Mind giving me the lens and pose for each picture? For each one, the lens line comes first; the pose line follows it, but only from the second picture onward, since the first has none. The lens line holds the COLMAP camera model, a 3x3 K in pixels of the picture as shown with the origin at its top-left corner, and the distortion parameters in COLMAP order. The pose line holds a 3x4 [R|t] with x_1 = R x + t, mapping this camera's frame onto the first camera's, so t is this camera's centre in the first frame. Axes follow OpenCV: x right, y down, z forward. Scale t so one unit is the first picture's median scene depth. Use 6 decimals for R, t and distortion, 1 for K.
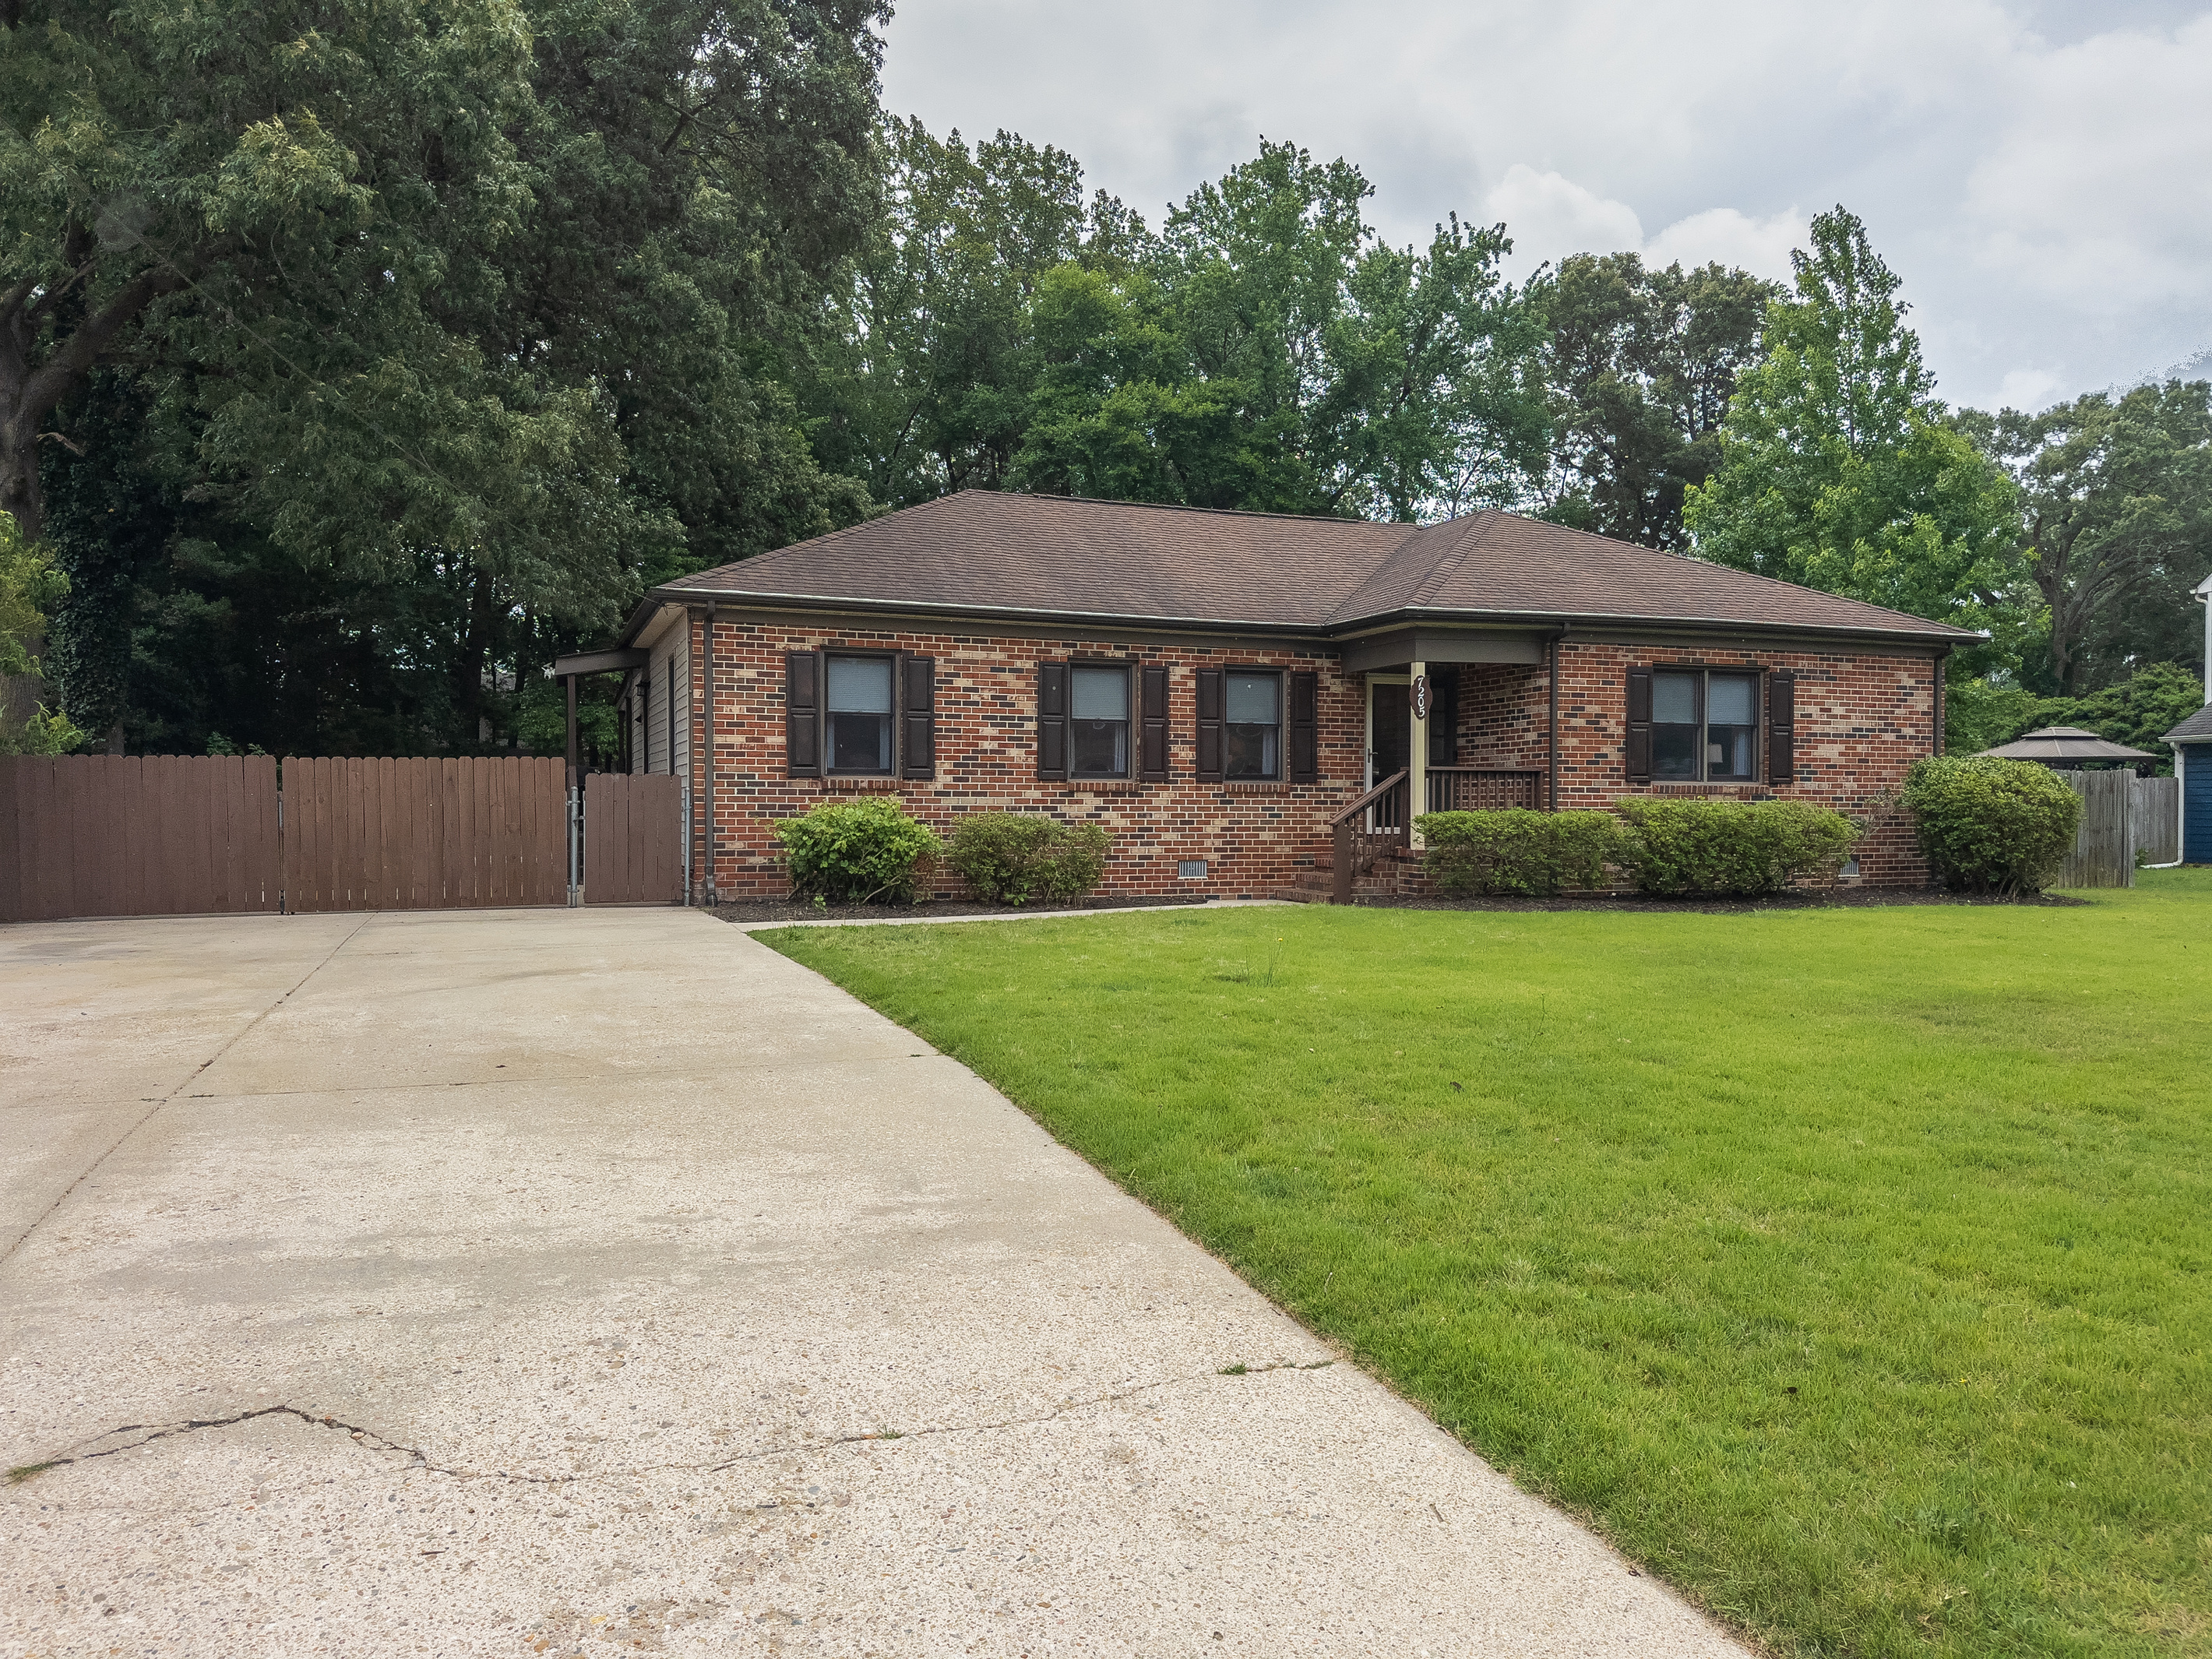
lens RADIAL K [[1587.1, 0, 1106.0], [0, 1587.1, 829.5], [0, 0, 1]] dist [0.165371, -0.257620]
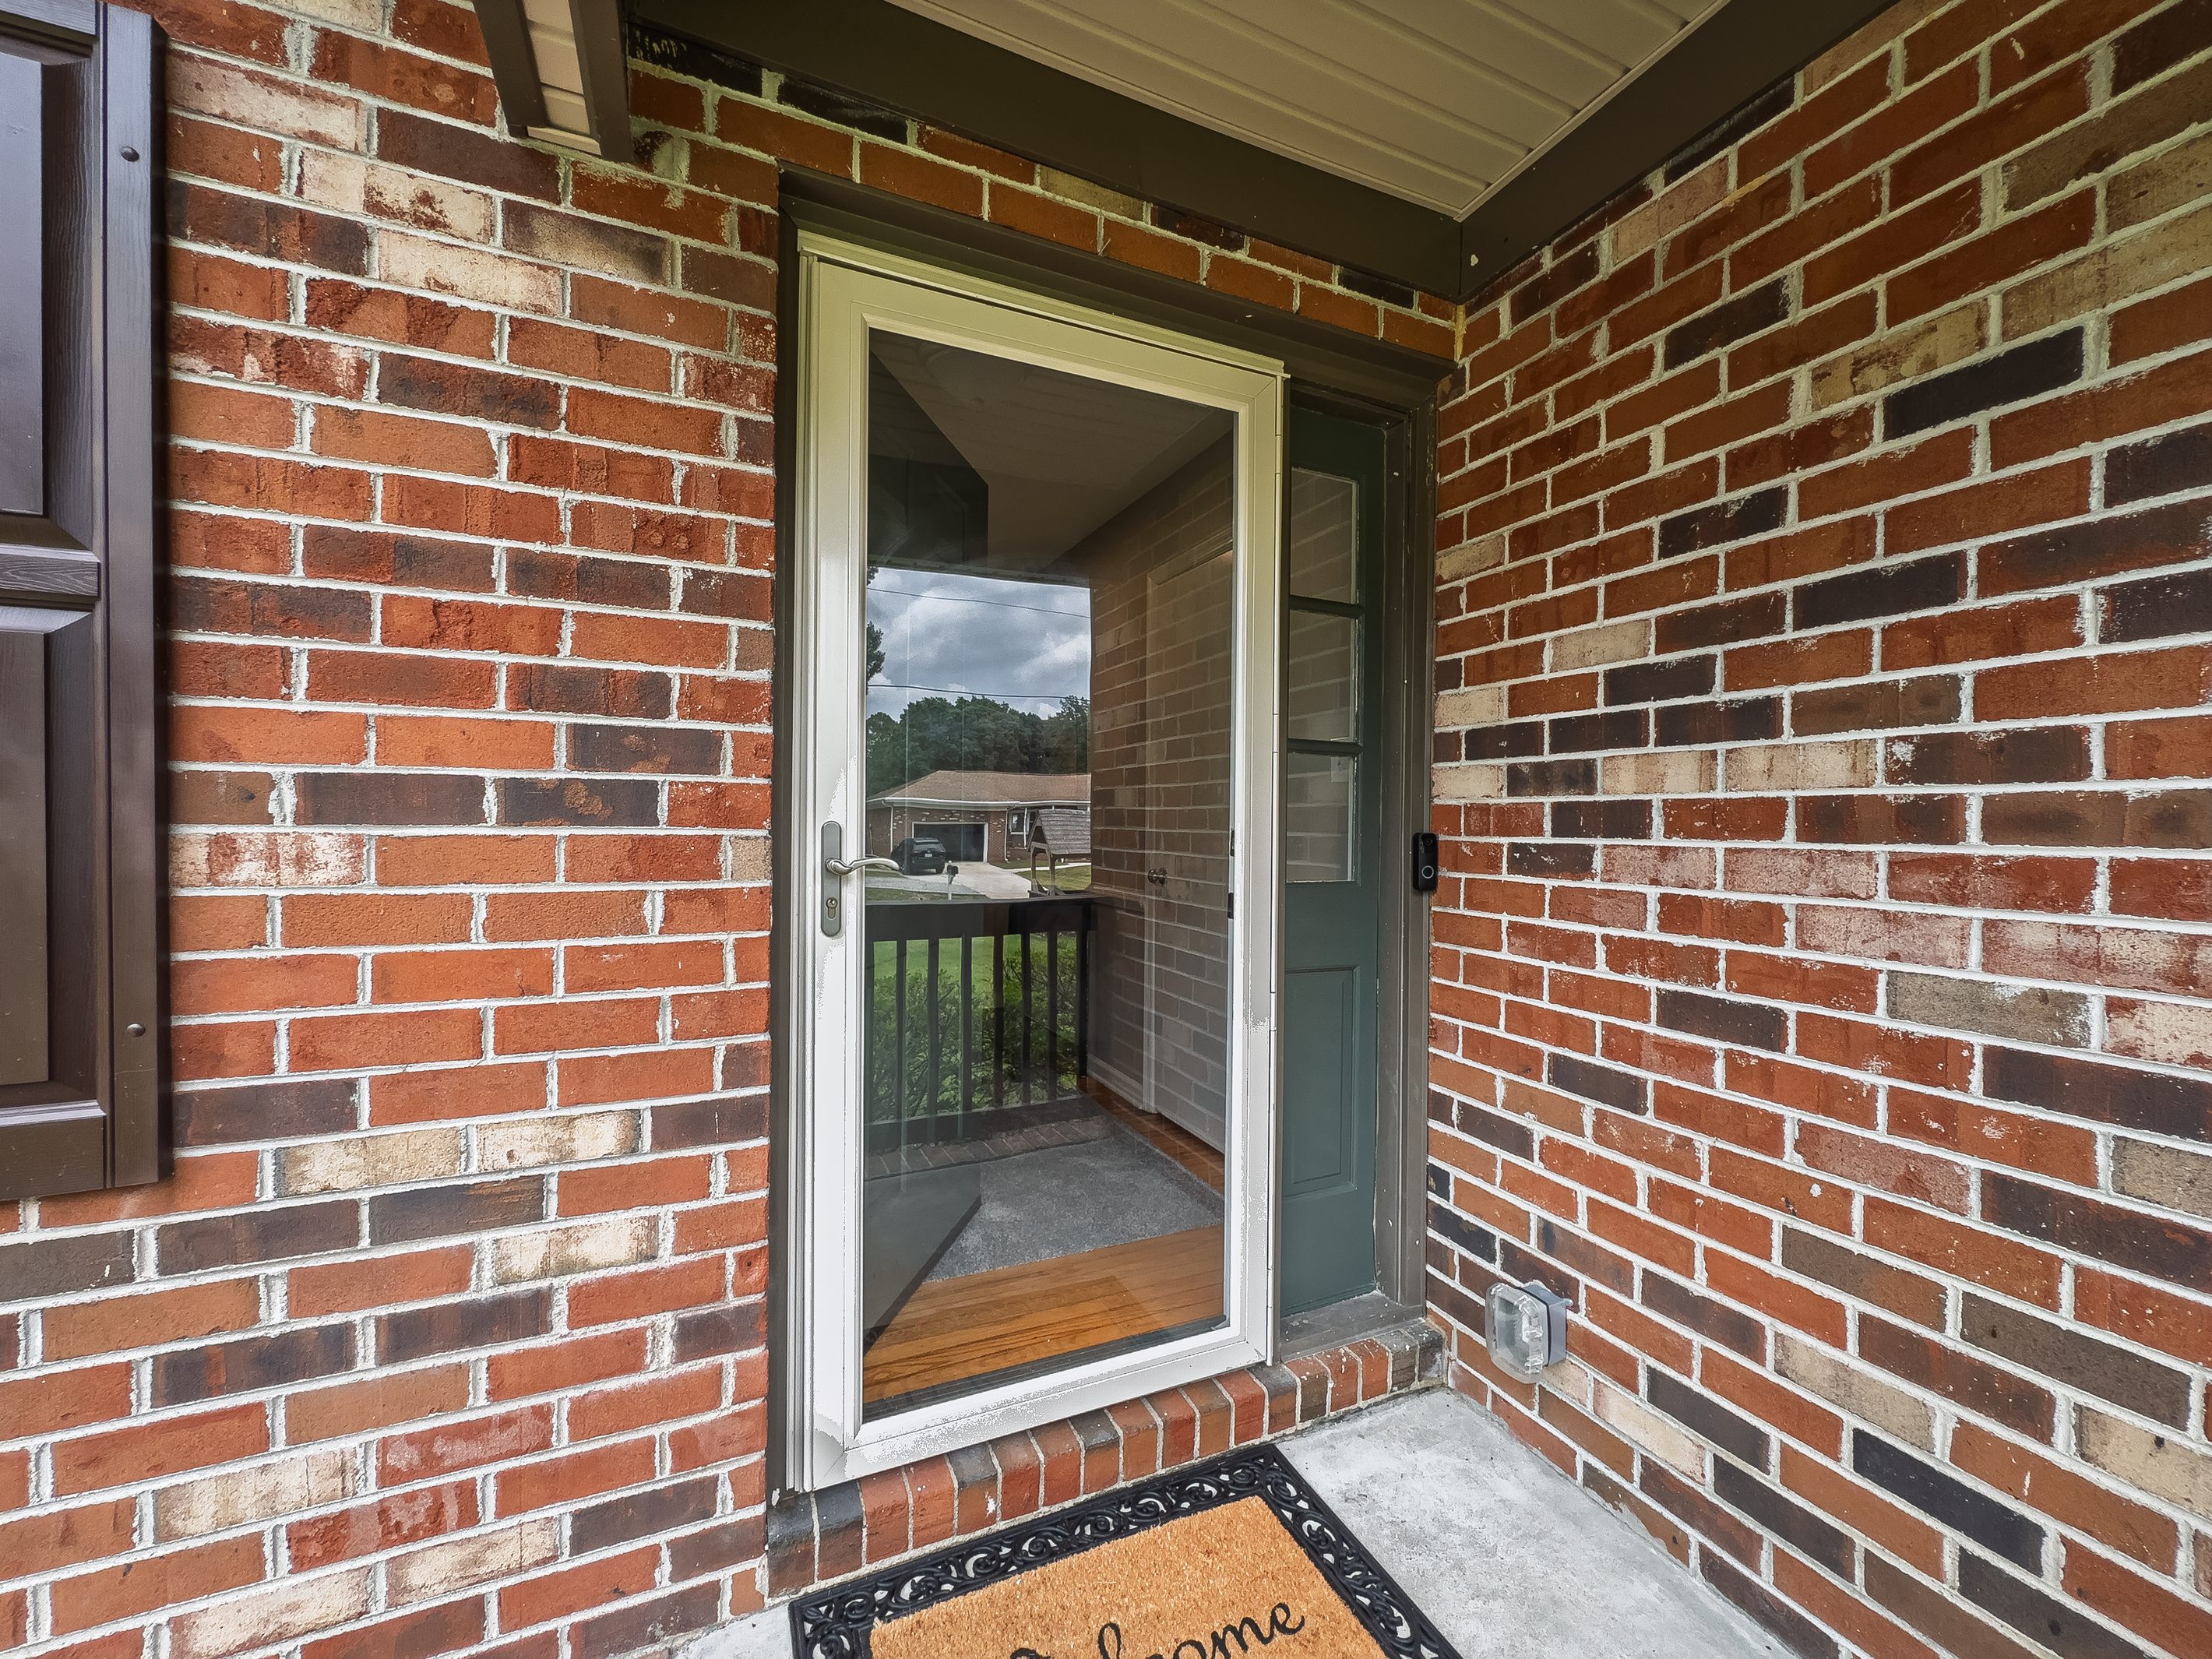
lens RADIAL K [[895.8, 0, 1102.5], [0, 895.8, 831.3], [0, 0, 1]] dist [-0.009163, 0.003910]
pose [[0.998264, 0.006890, 0.058499, 0.188655], [-0.006855, 0.999976, -0.000812, -0.052134], [-0.058503, 0.000409, 0.998287, 0.959097]]
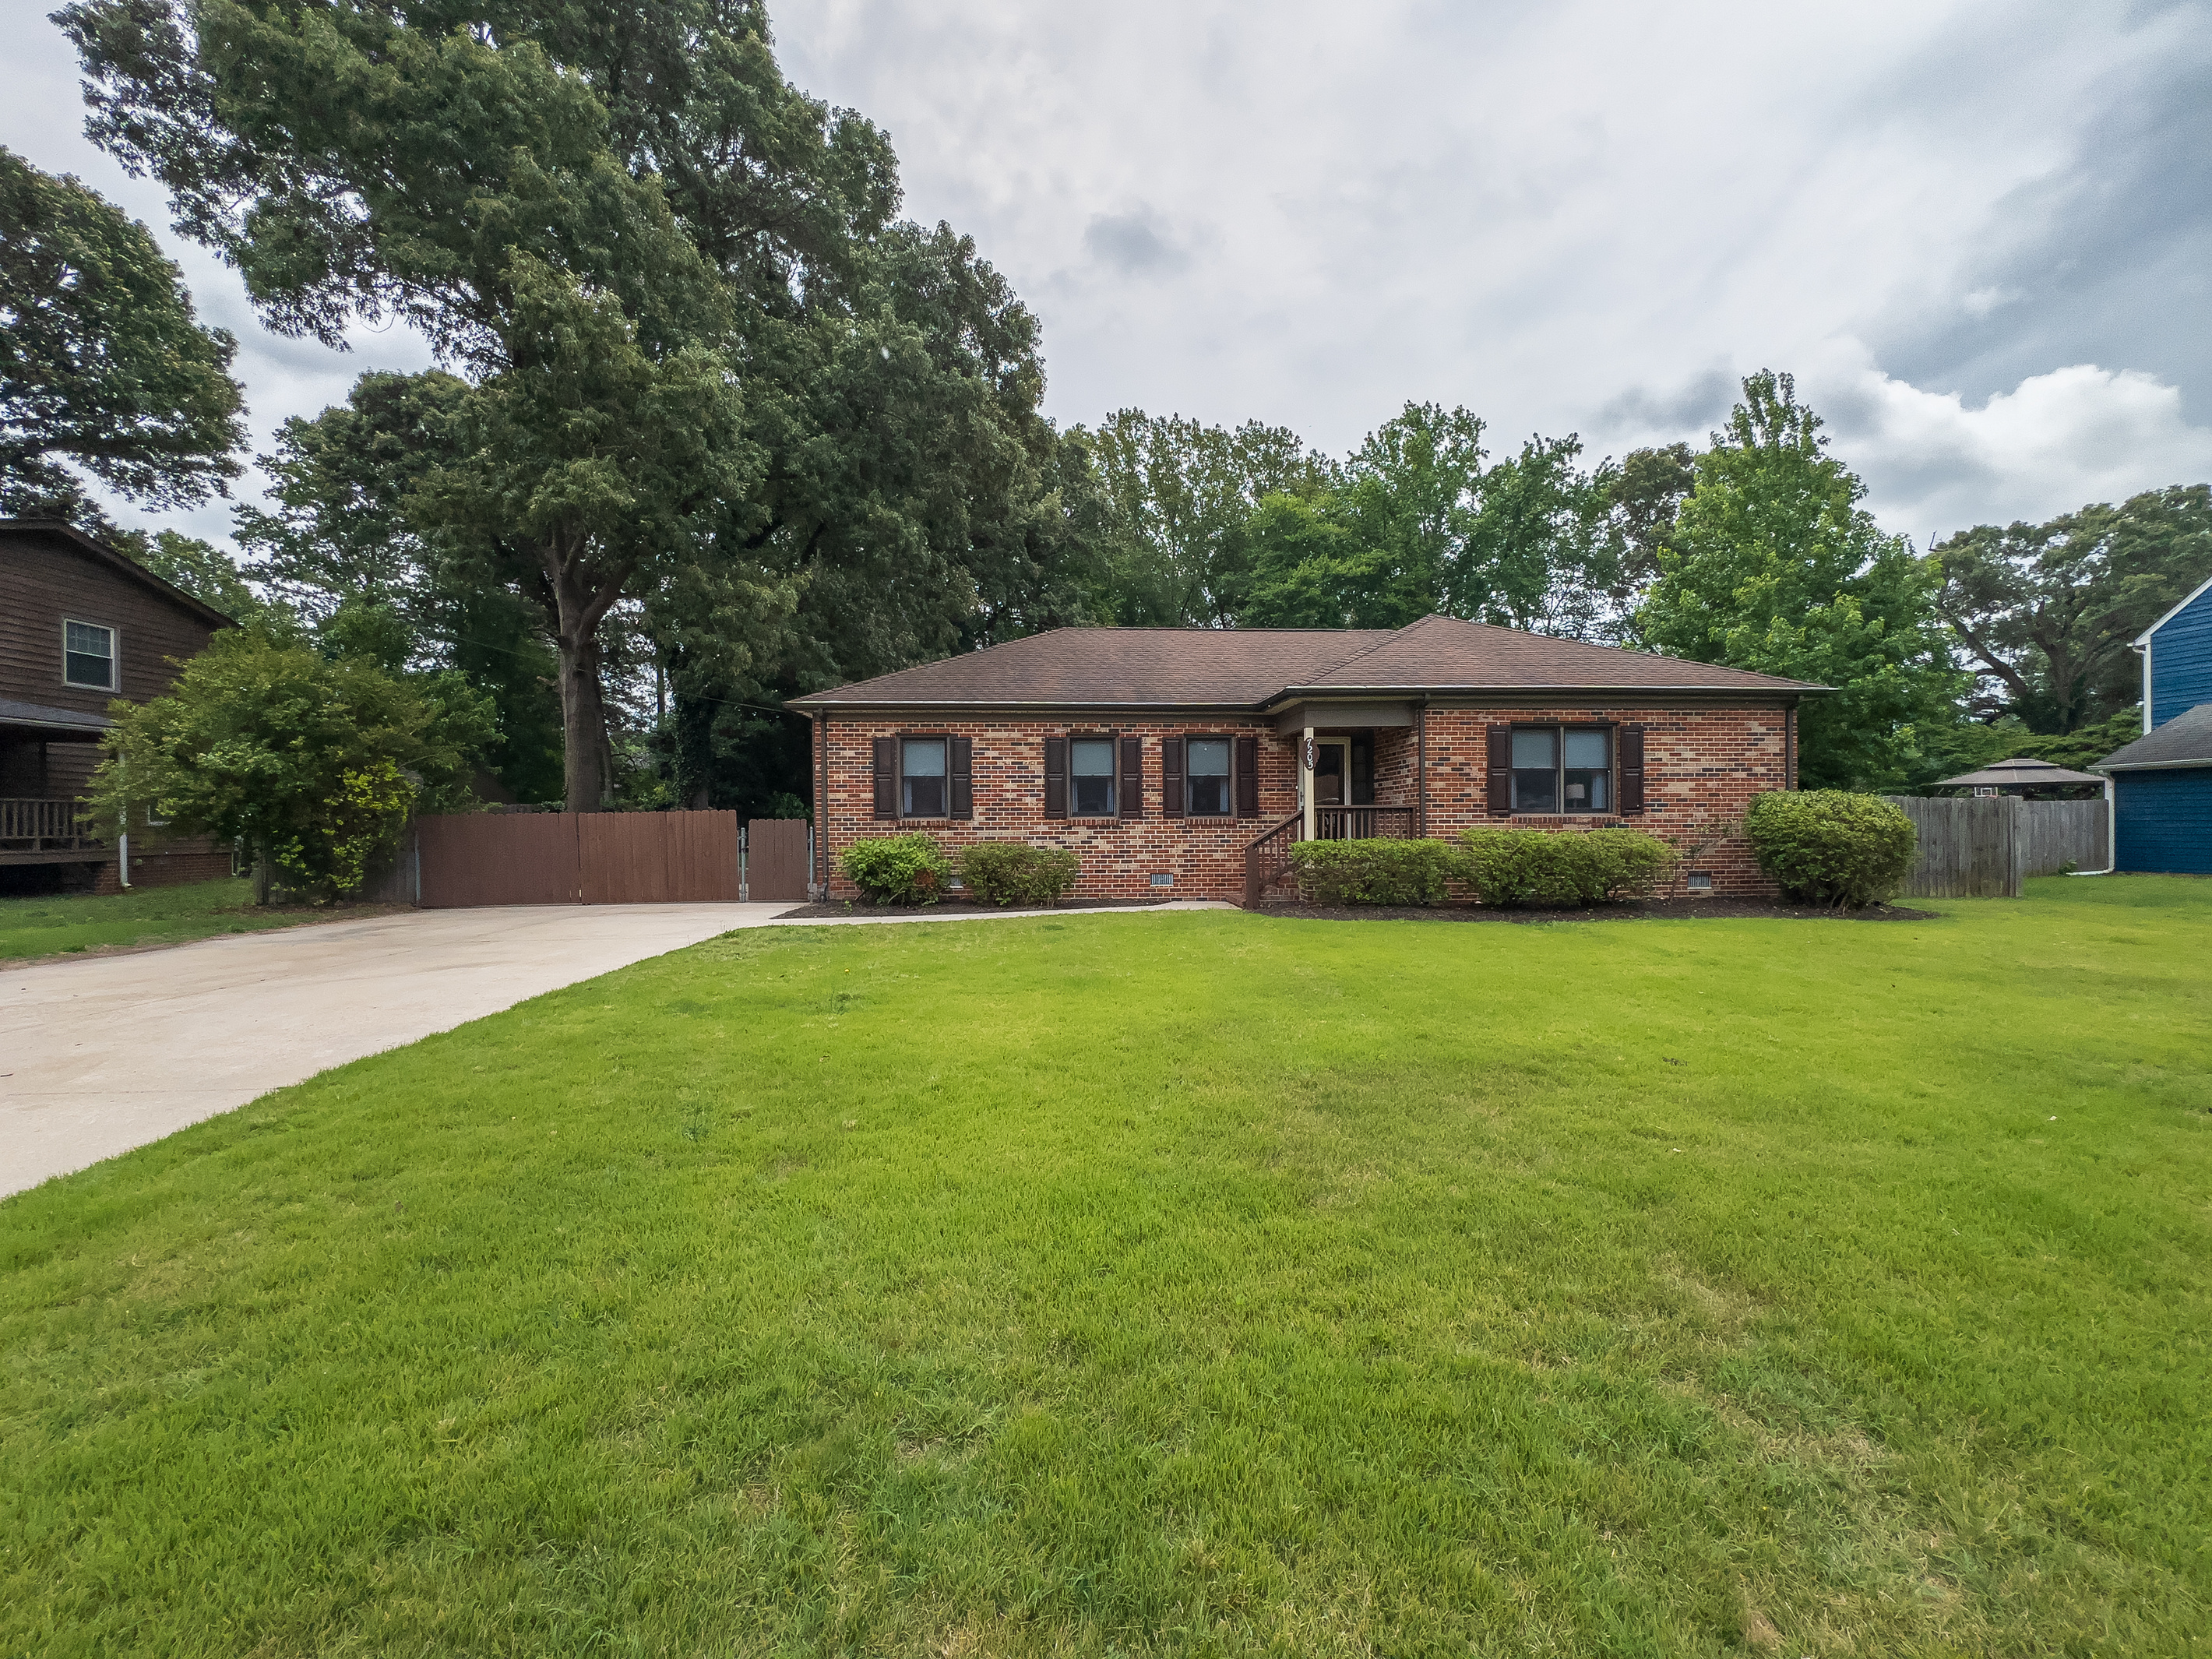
lens RADIAL K [[895.8, 0, 1102.5], [0, 895.8, 831.3], [0, 0, 1]] dist [-0.009163, 0.003910]
pose [[0.948587, -0.005370, -0.316470, 0.254825], [0.004758, 0.999985, -0.002706, -0.015938], [0.316480, 0.001062, 0.948599, 0.223457]]
